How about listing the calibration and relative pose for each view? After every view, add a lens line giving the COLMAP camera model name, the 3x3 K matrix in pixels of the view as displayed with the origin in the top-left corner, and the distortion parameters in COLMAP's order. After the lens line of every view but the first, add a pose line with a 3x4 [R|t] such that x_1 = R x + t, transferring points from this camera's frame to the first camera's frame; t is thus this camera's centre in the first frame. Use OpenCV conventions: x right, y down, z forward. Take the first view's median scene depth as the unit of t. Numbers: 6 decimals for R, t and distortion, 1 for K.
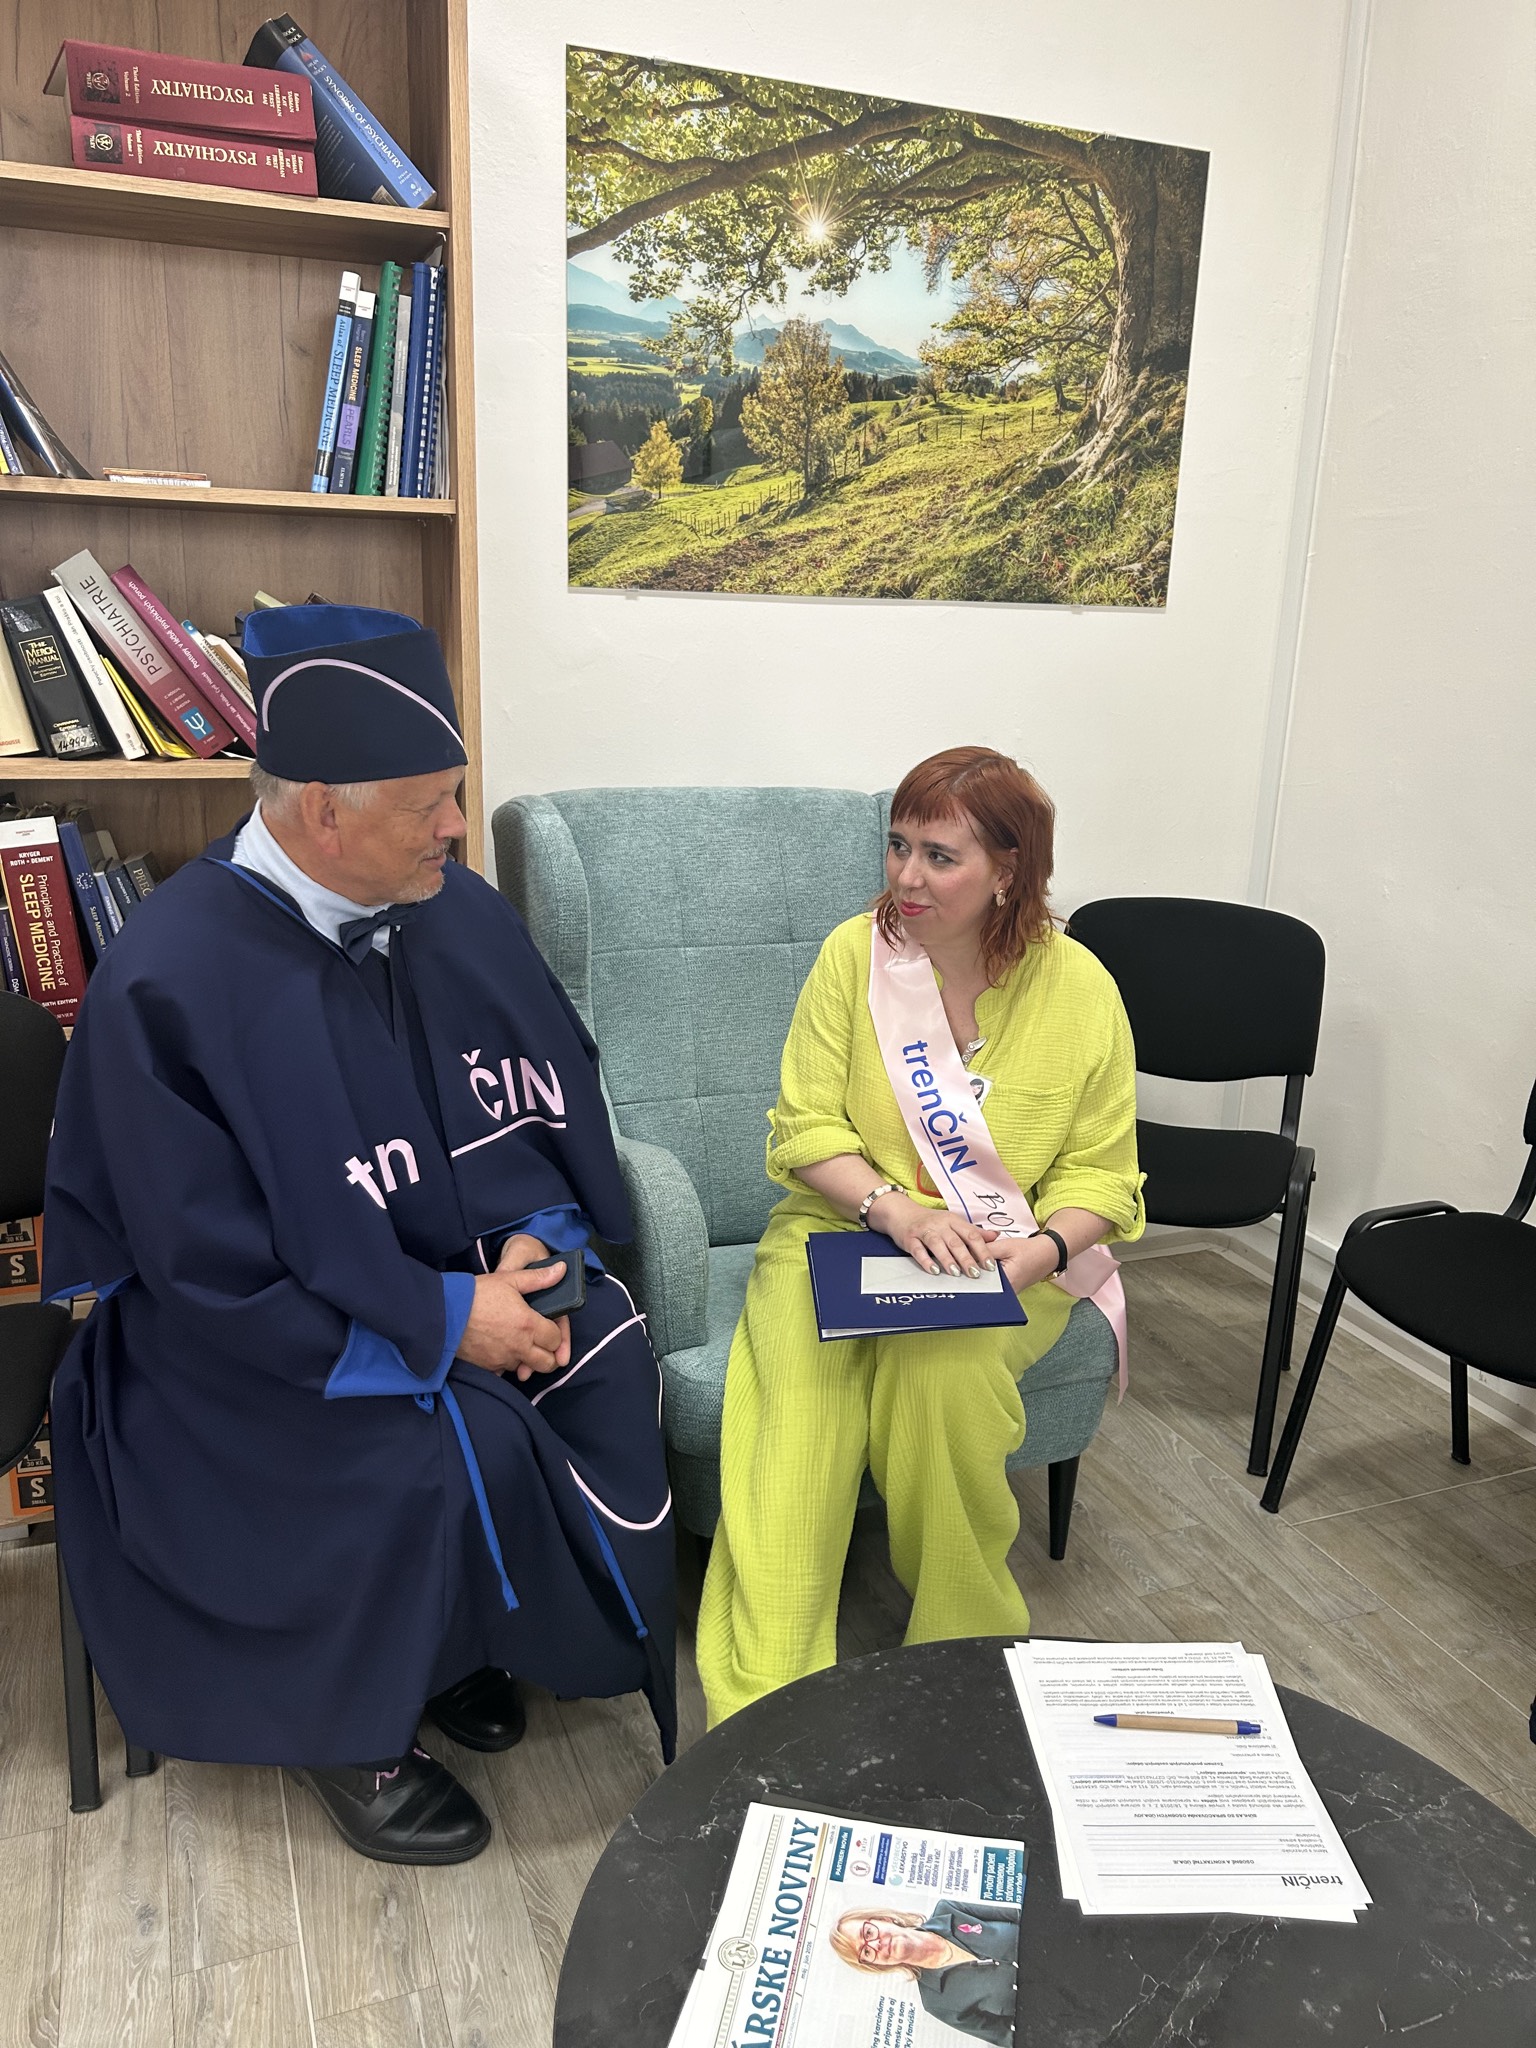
lens RADIAL K [[1529.4, 0, 768.0], [0, 1529.4, 1024.0], [0, 0, 1]] dist [0.042394, -0.028809]
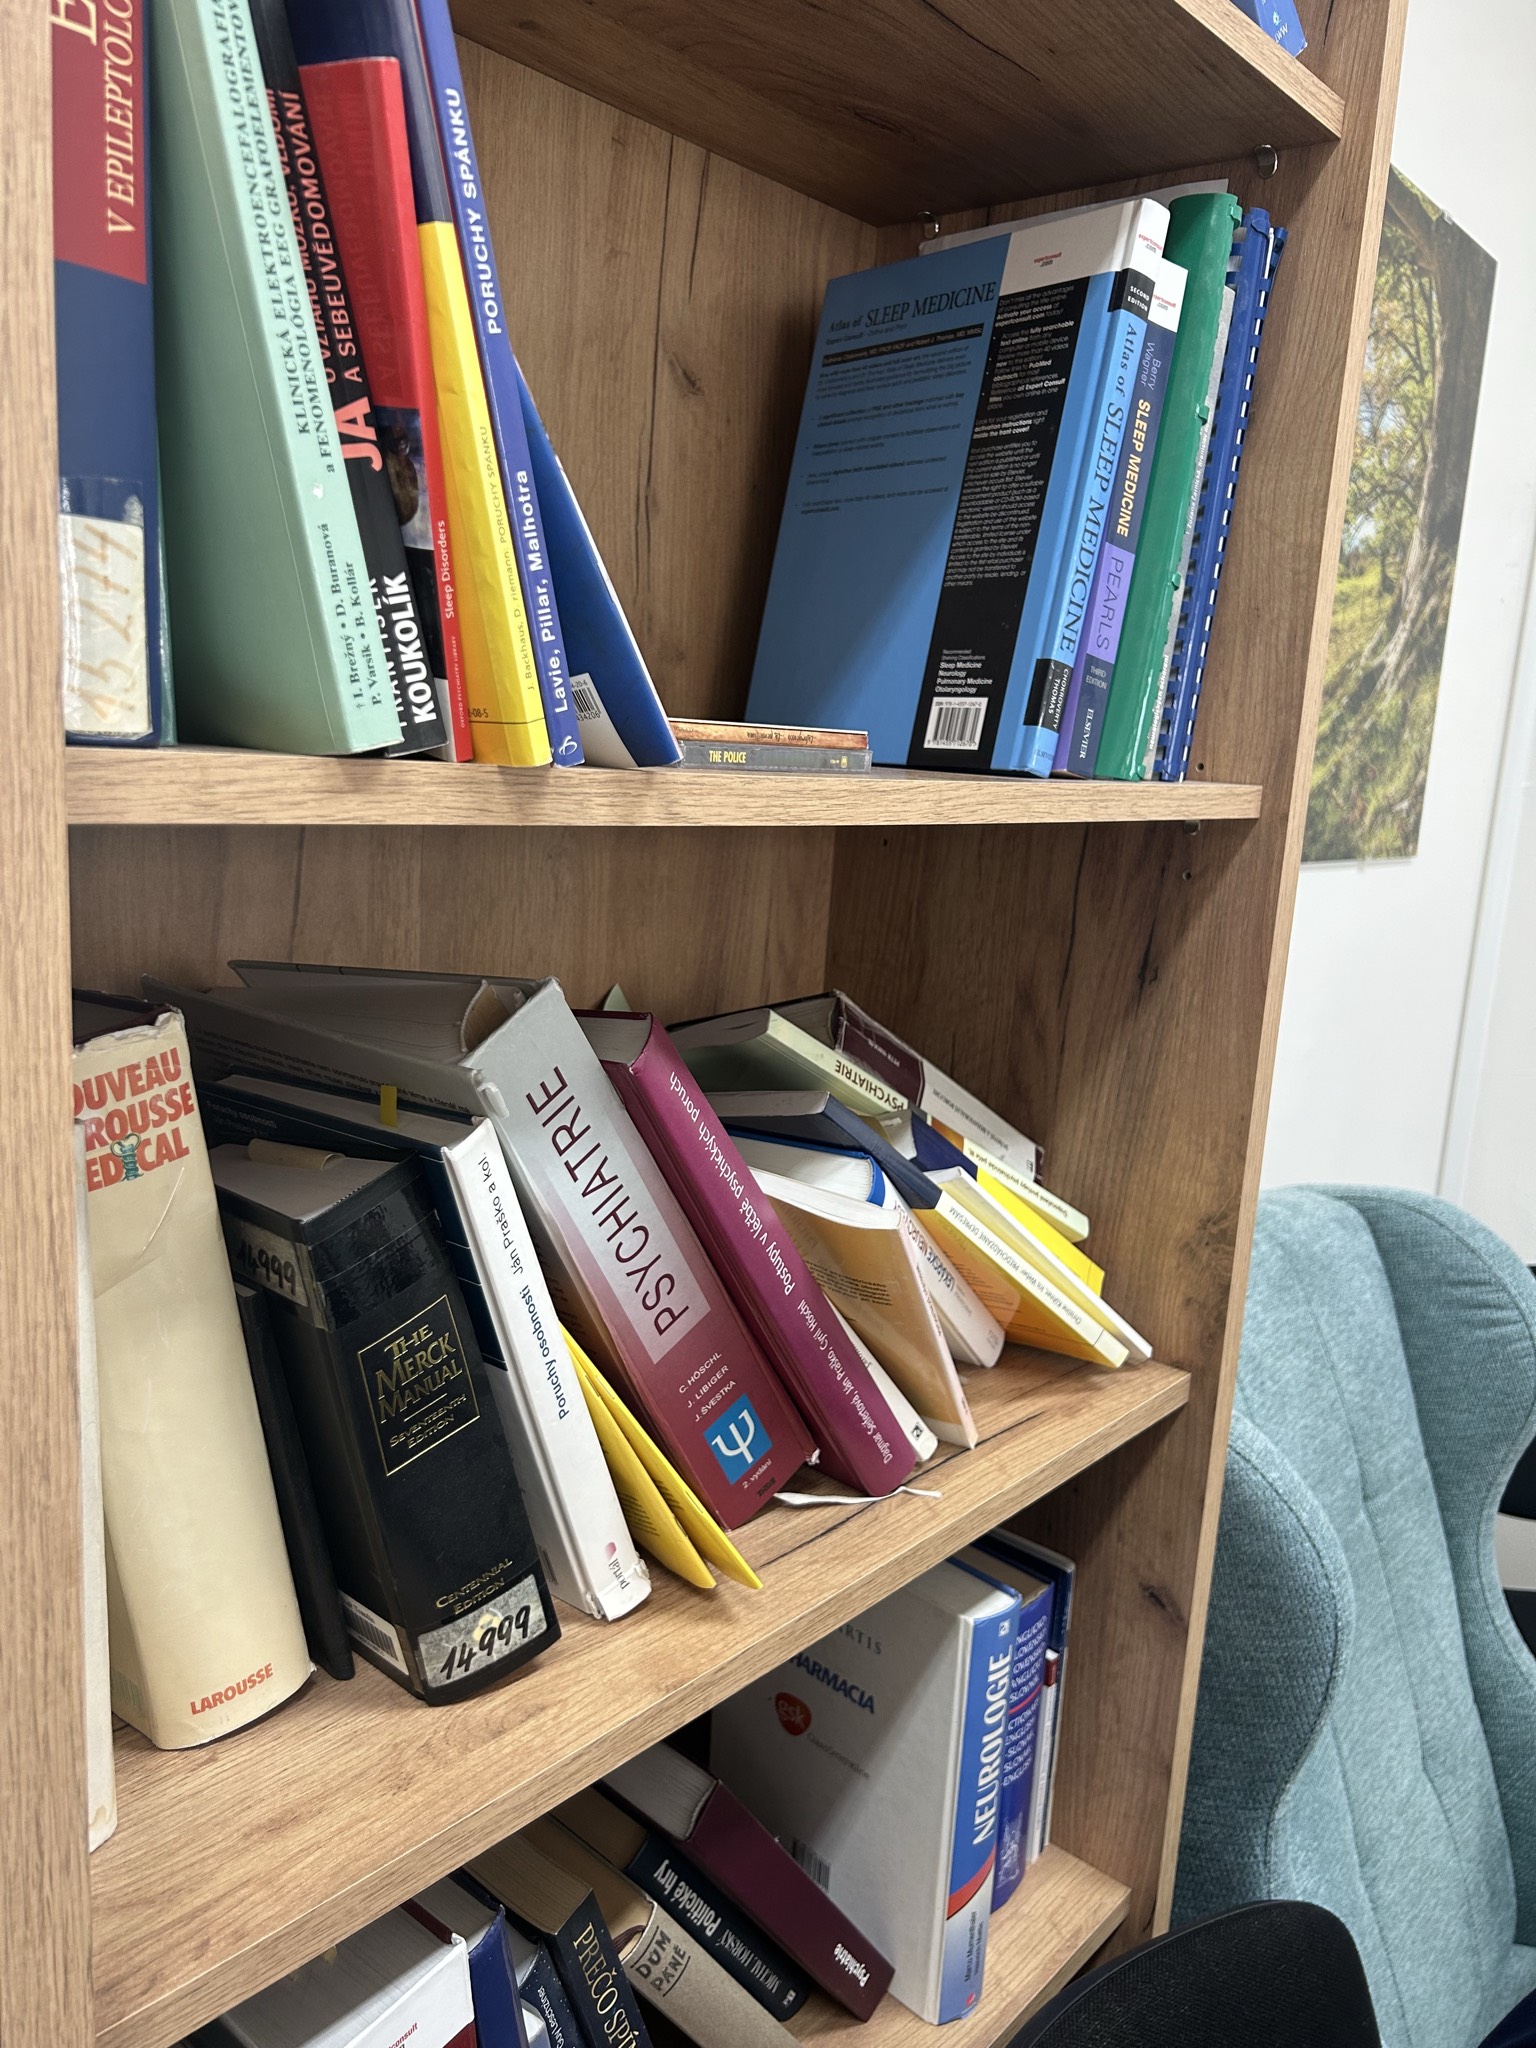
lens RADIAL K [[1542.4, 0, 766.1], [0, 1542.4, 1025.0], [0, 0, 1]] dist [0.068540, -0.077003]
pose [[0.881539, -0.068296, 0.467146, -0.424883], [0.097190, 0.994540, -0.038004, -0.223093], [-0.462000, 0.078904, 0.883363, 0.570411]]
